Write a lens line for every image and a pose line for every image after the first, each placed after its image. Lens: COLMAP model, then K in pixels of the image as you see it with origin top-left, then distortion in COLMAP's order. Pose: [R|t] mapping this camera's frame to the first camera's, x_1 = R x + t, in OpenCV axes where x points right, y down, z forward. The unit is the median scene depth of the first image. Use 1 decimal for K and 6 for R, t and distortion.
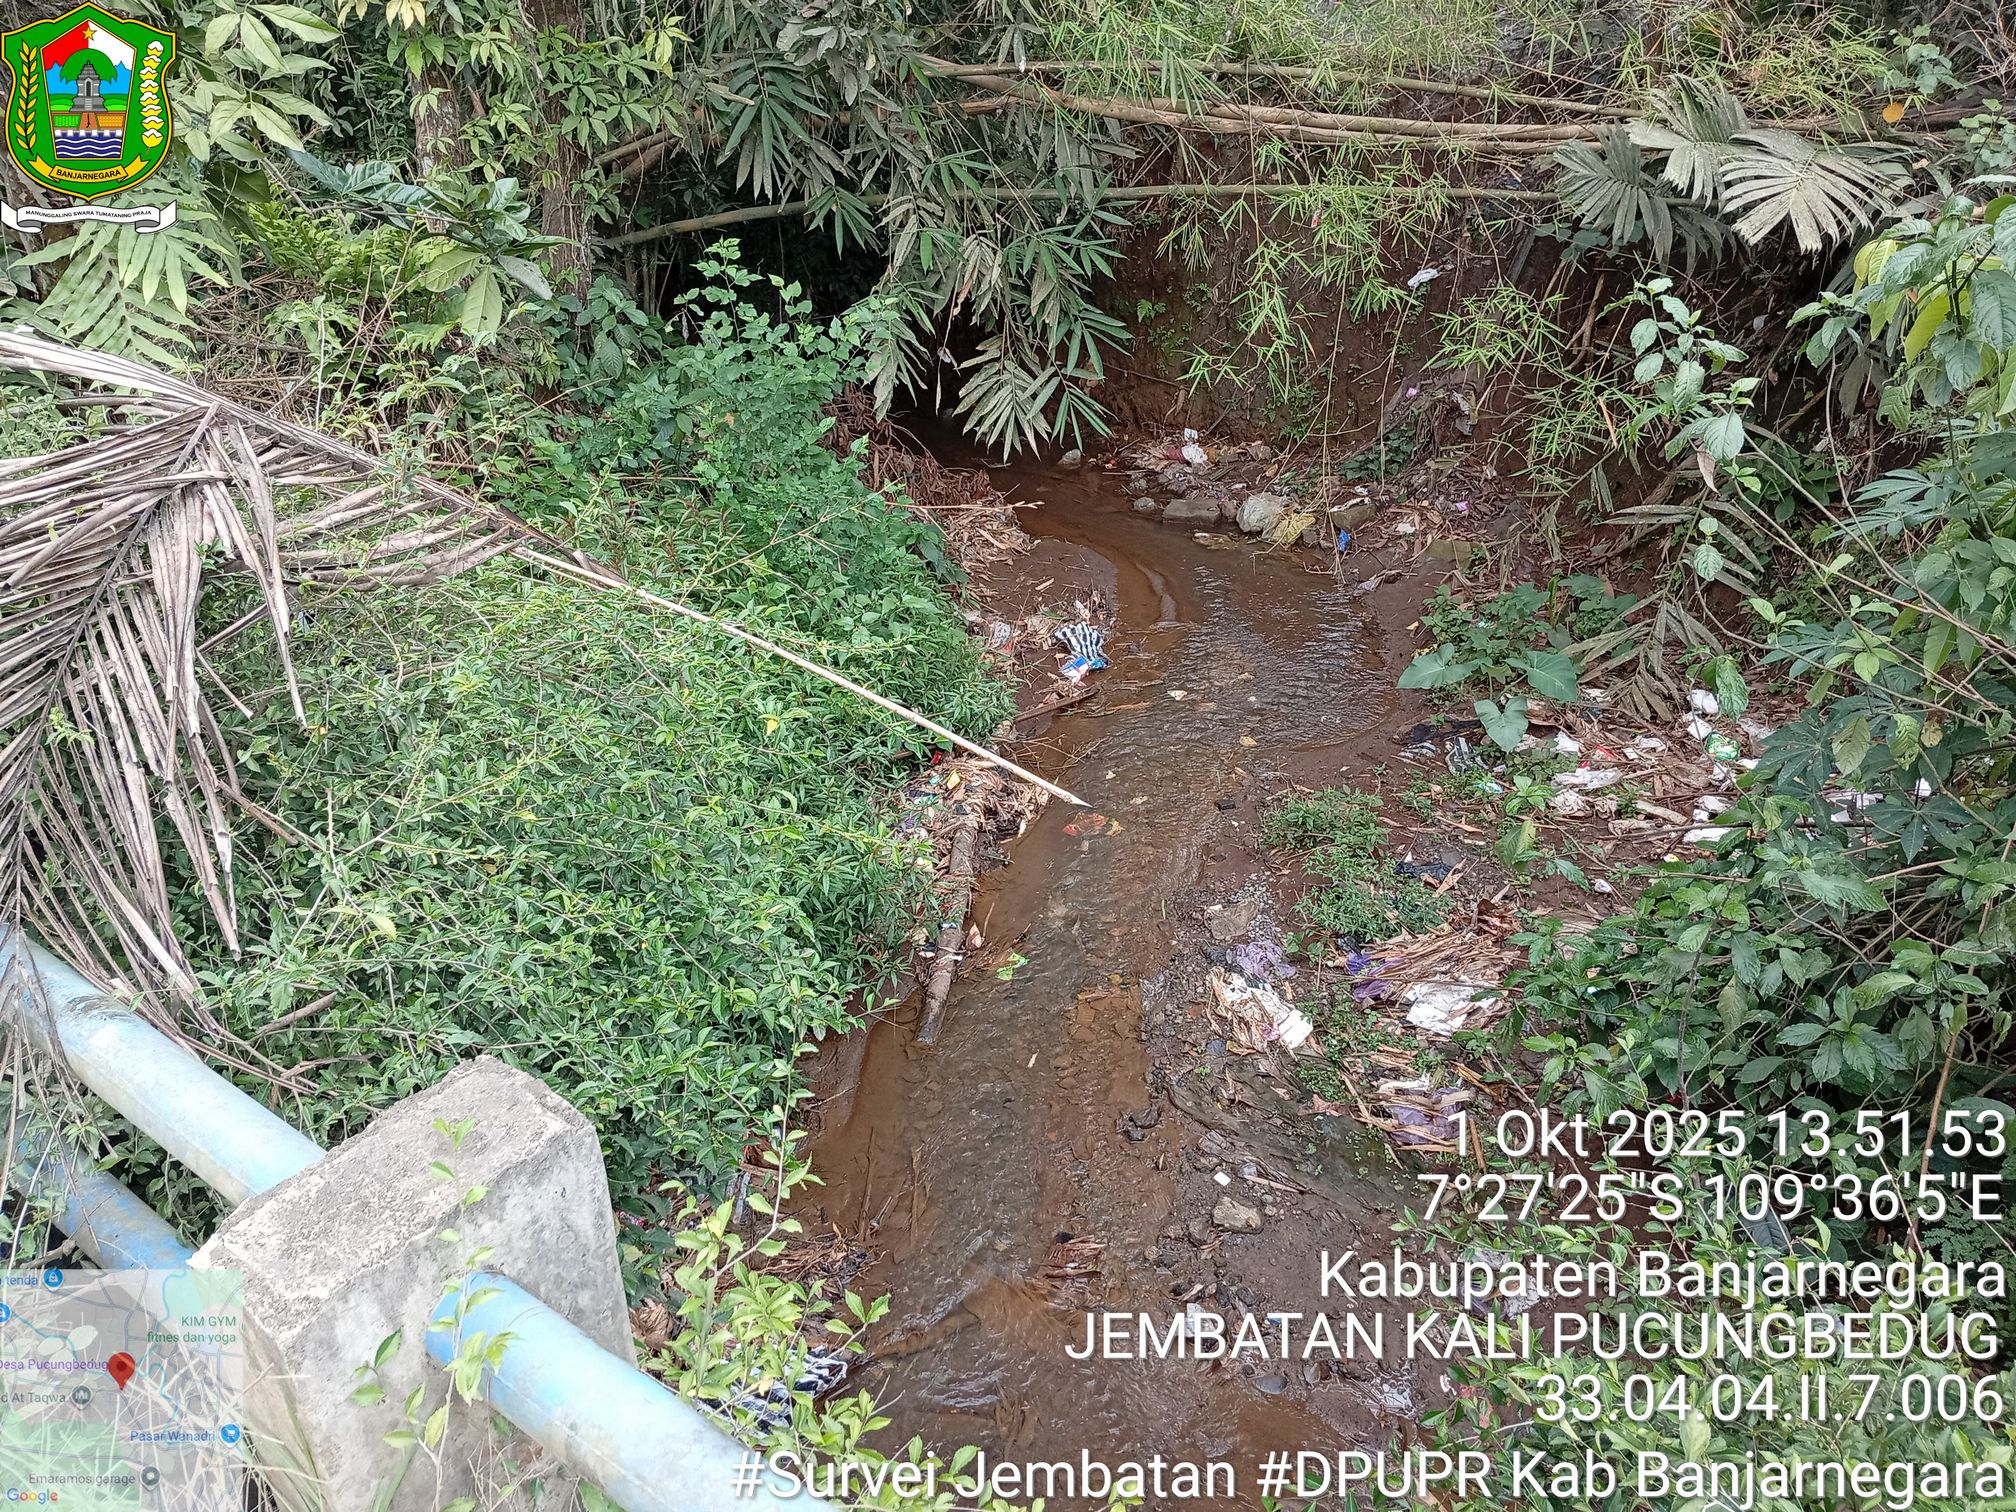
lens RADIAL K [[1665.0, 0, 1008.0], [0, 1665.0, 756.0], [0, 0, 1]] dist [0.181051, -0.344706]
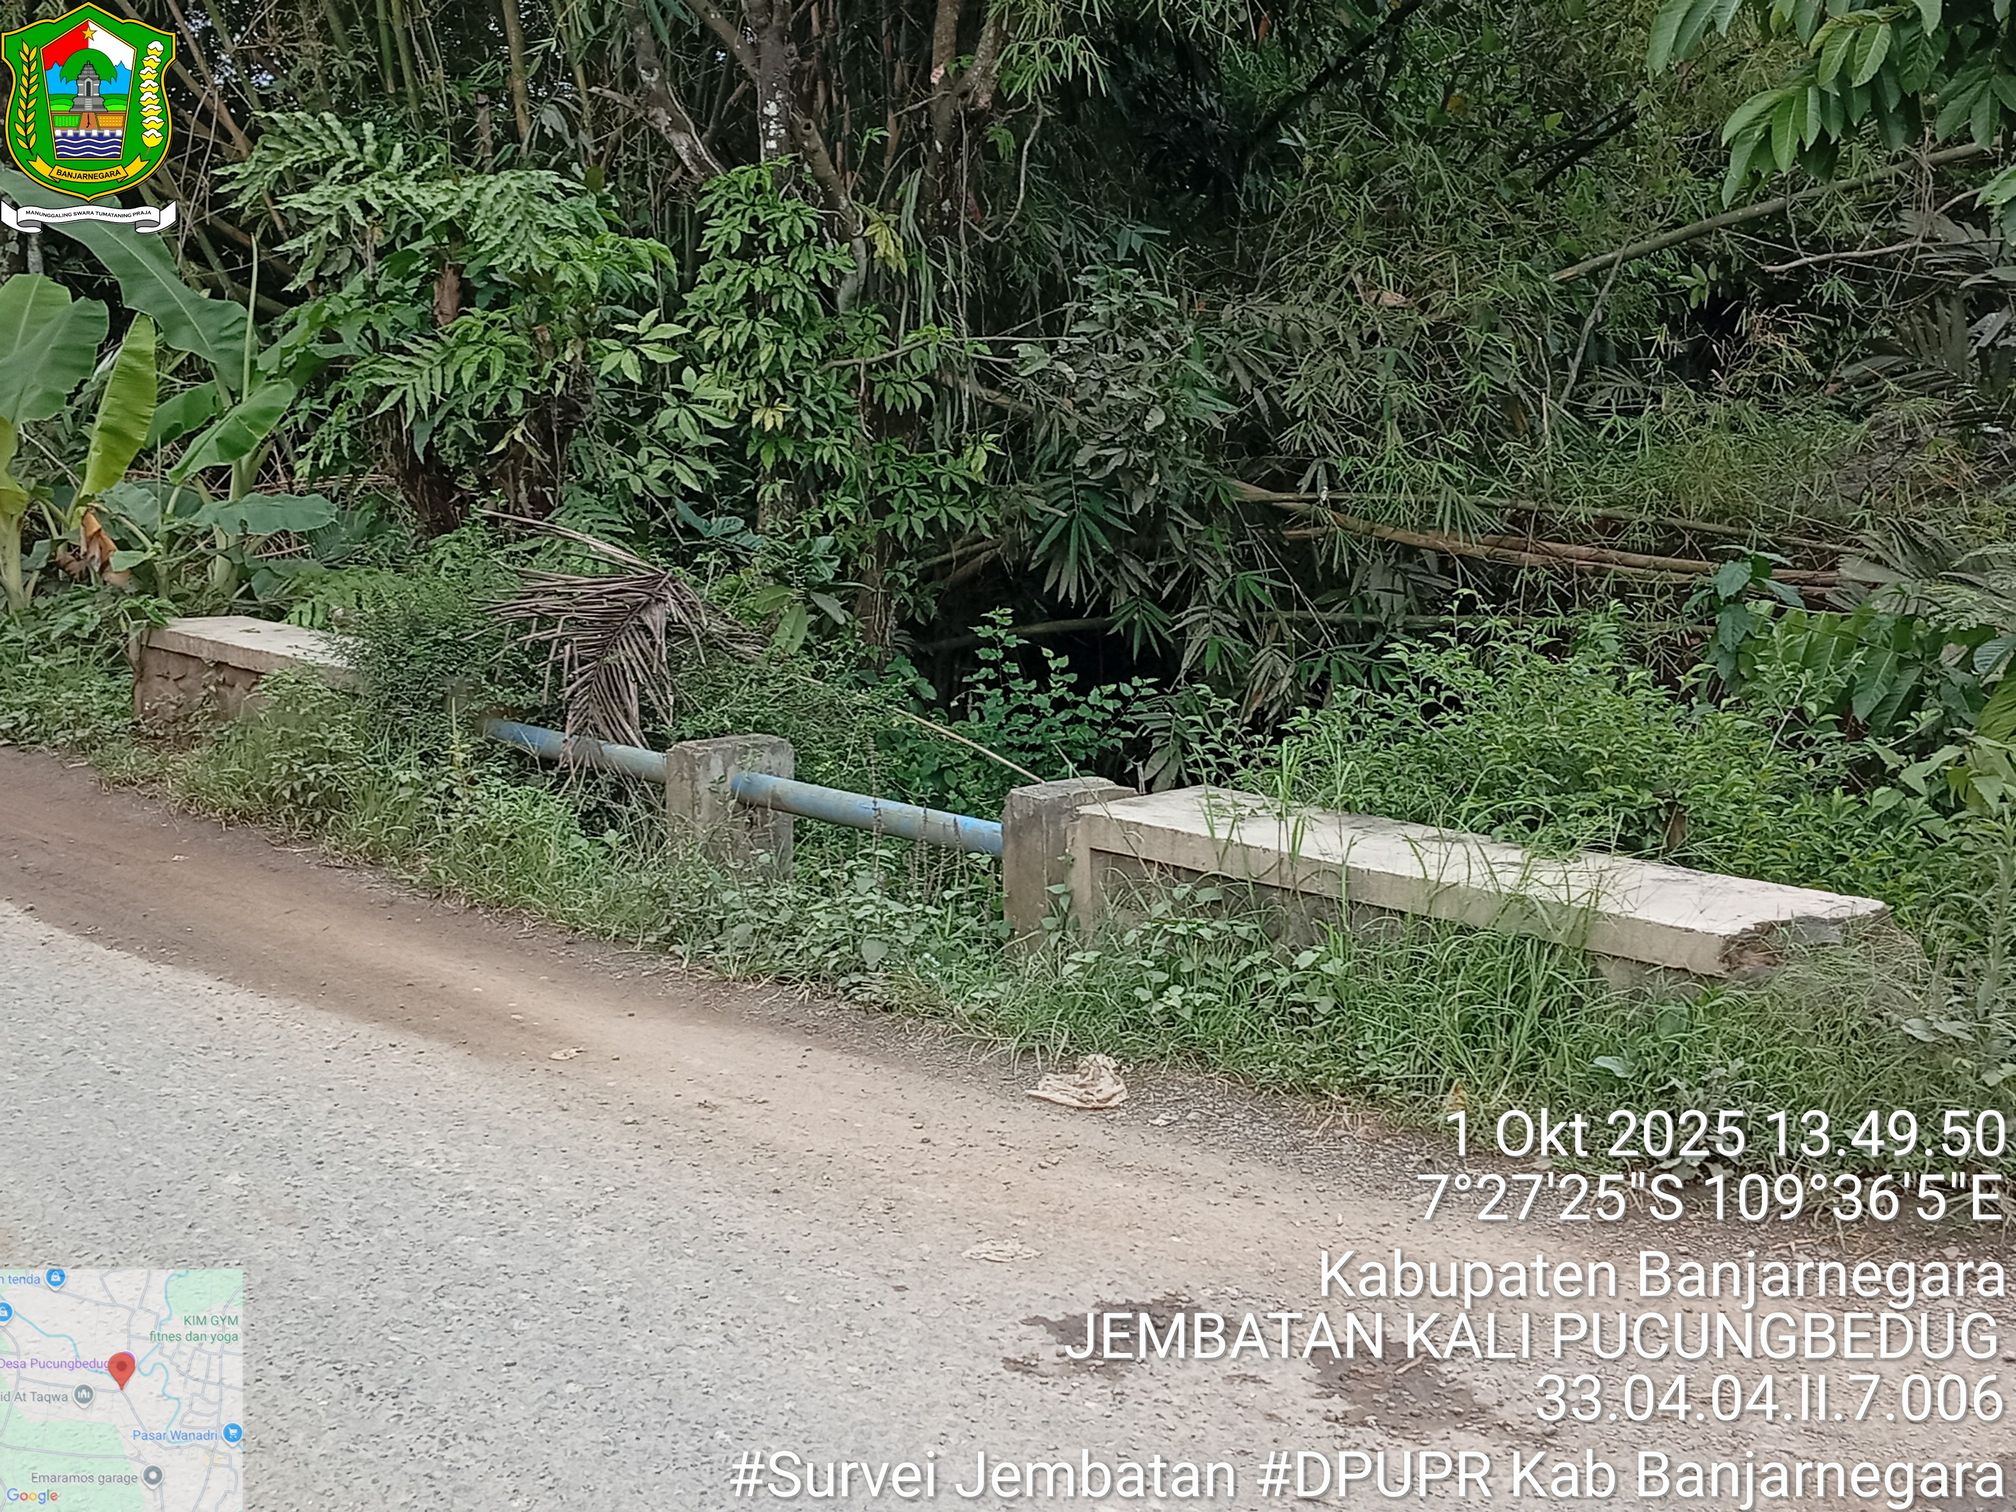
lens RADIAL K [[2838.1, 0, 1045.0], [0, 2838.1, 757.1], [0, 0, 1]] dist [0.204097, -0.036815]
pose [[0.977761, 0.073465, -0.196434, 0.227570], [-0.129976, 0.947341, -0.292663, 0.321422], [0.164590, 0.311686, 0.935821, -0.705219]]
